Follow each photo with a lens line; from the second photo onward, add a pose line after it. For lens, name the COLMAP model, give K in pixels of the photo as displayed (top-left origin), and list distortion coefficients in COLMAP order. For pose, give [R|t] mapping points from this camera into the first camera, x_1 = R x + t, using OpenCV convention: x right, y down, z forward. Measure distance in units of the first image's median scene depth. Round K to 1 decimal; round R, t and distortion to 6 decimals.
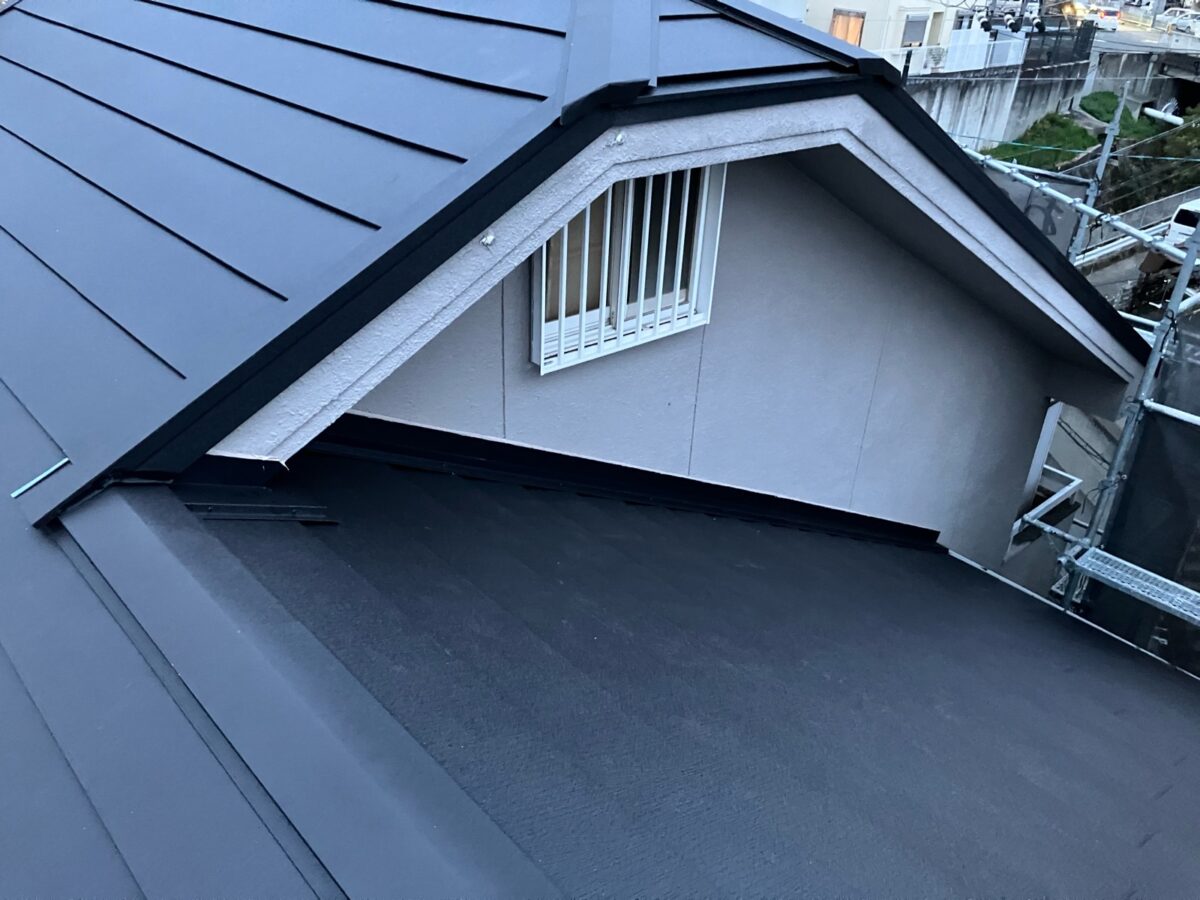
lens RADIAL K [[964.7, 0, 600.0], [0, 964.7, 450.0], [0, 0, 1]] dist [0.049796, -0.086480]
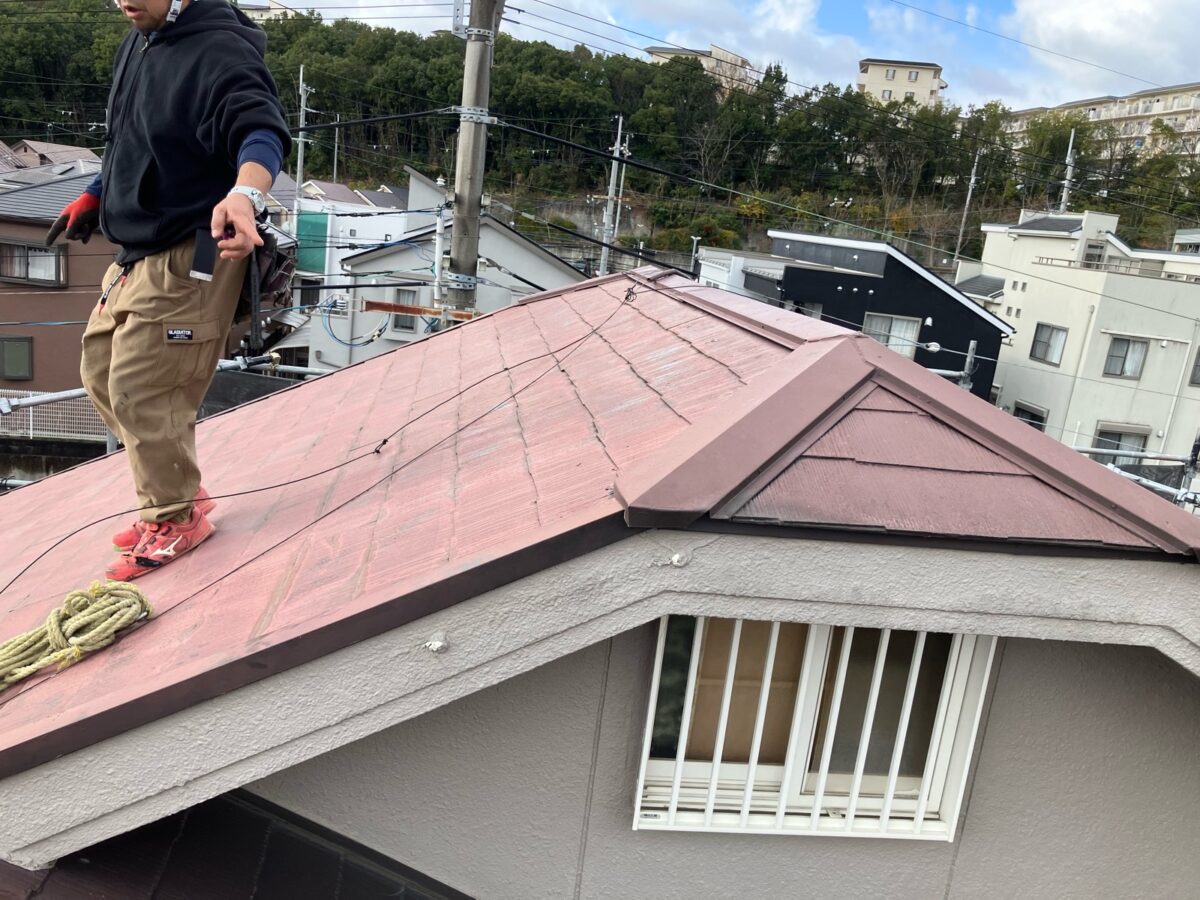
lens RADIAL K [[965.1, 0, 597.8], [0, 965.1, 434.3], [0, 0, 1]] dist [0.007130, -0.004400]
pose [[0.812814, 0.170424, -0.557036, 0.248358], [-0.345925, 0.910595, -0.226171, -0.158827], [0.468689, 0.376528, 0.799098, 0.263778]]
